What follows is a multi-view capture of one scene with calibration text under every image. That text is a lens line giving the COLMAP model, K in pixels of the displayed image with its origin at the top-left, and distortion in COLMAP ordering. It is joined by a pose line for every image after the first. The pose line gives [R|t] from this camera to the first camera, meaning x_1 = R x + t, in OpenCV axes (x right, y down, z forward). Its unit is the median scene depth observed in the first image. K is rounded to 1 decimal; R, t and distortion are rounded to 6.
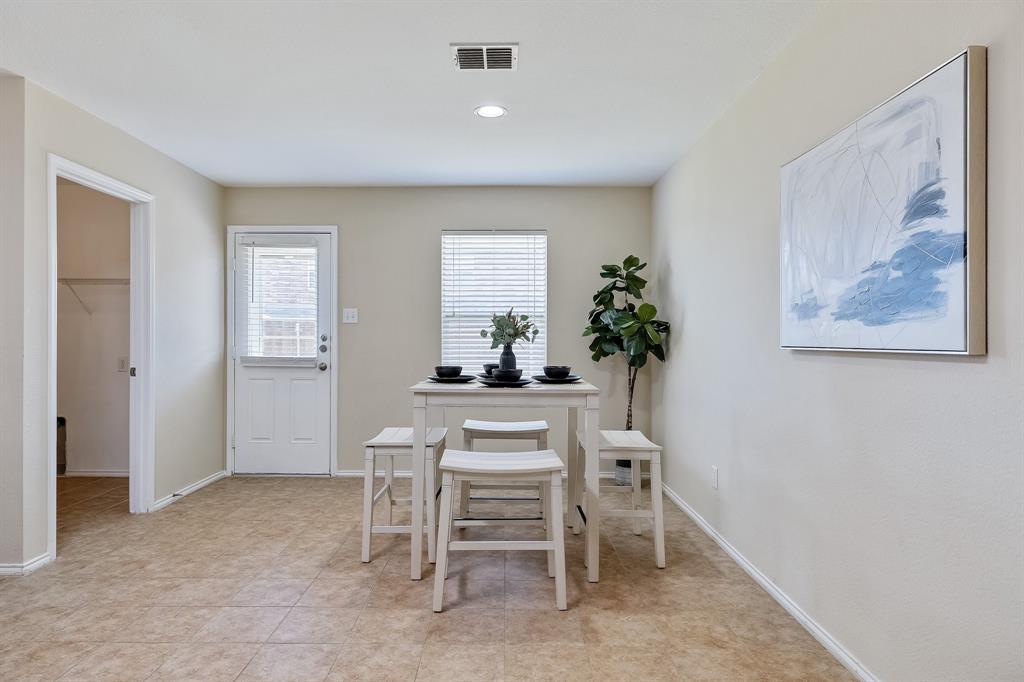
lens RADIAL K [[591.5, 0, 505.4], [0, 591.5, 341.9], [0, 0, 1]] dist [-0.006155, -0.002154]
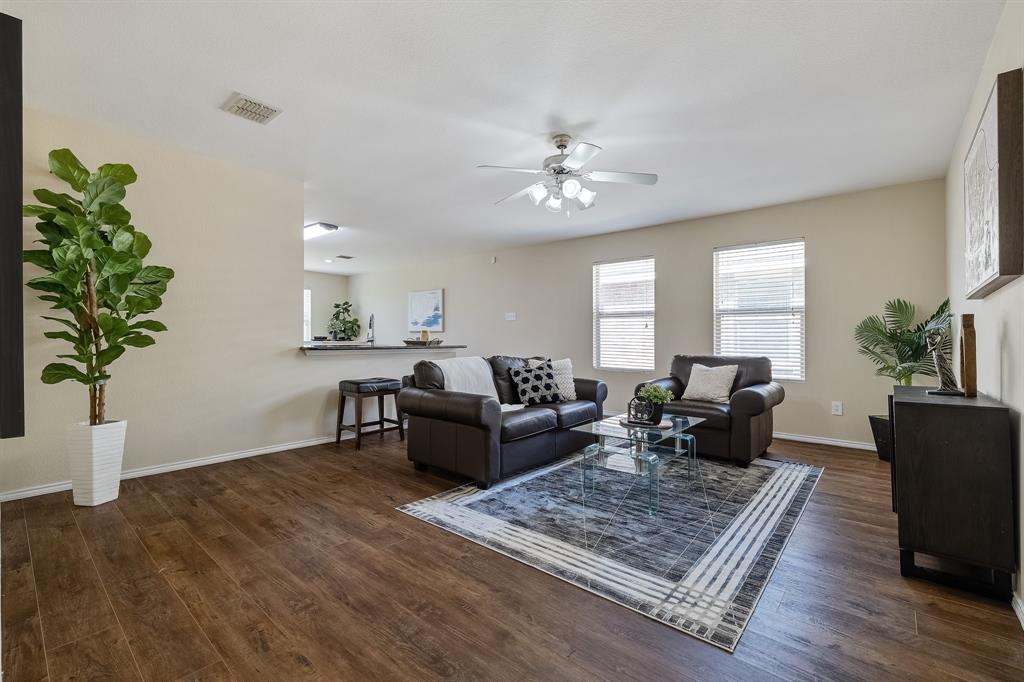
lens RADIAL K [[437.0, 0, 513.0], [0, 437.0, 338.7], [0, 0, 1]] dist [0.000899, 0.000605]
pose [[0.647885, 0.001656, 0.761737, -0.900763], [-0.002783, 0.999996, 0.000193, 0.035672], [-0.761733, -0.002245, 0.647887, -1.031901]]
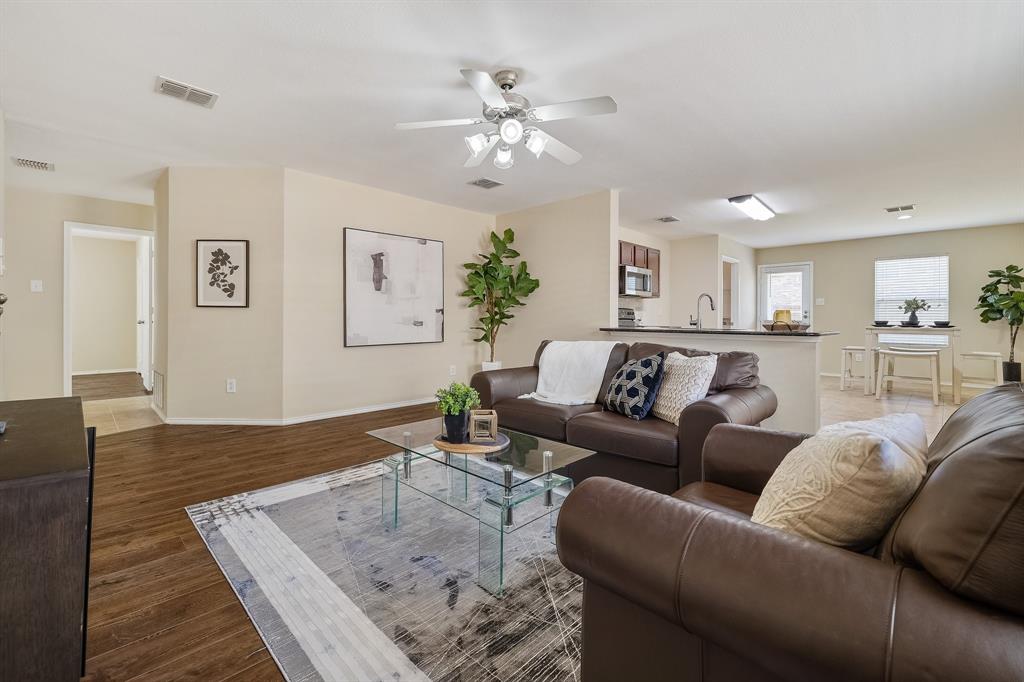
lens RADIAL K [[437.0, 0, 506.3], [0, 437.0, 319.9], [0, 0, 1]] dist [0.000899, 0.000605]
pose [[0.704203, 0.002688, -0.709994, 0.074430], [-0.007306, 0.999967, -0.003460, 0.040421], [0.709961, 0.007624, 0.704200, -1.055768]]
